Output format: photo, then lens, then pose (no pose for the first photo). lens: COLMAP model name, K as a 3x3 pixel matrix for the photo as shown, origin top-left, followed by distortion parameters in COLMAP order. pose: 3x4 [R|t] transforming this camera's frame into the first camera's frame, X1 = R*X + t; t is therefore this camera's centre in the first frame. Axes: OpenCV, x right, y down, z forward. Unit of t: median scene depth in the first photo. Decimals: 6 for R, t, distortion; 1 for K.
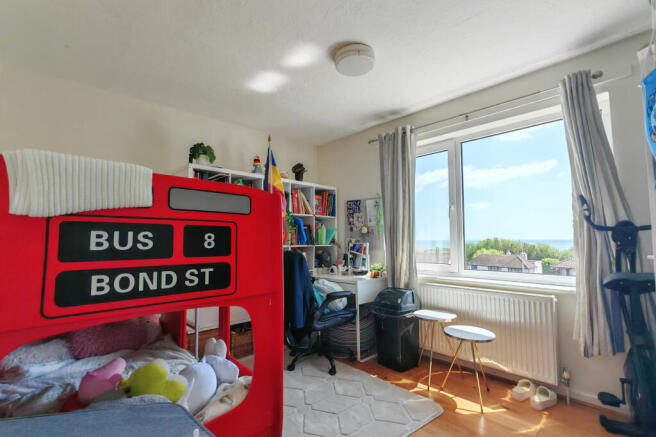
lens RADIAL K [[296.8, 0, 328.0], [0, 296.8, 218.5], [0, 0, 1]] dist [-0.002276, -0.000181]
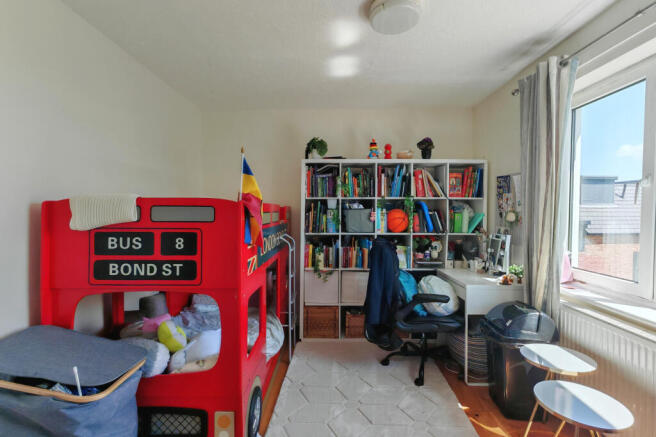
lens RADIAL K [[313.0, 0, 335.4], [0, 313.0, 218.3], [0, 0, 1]] dist [-0.001598, -0.000137]
pose [[0.732493, 0.021911, -0.680422, 0.429274], [0.042560, 0.996053, 0.077892, -0.047255], [0.679443, -0.086014, 0.728669, 0.185546]]
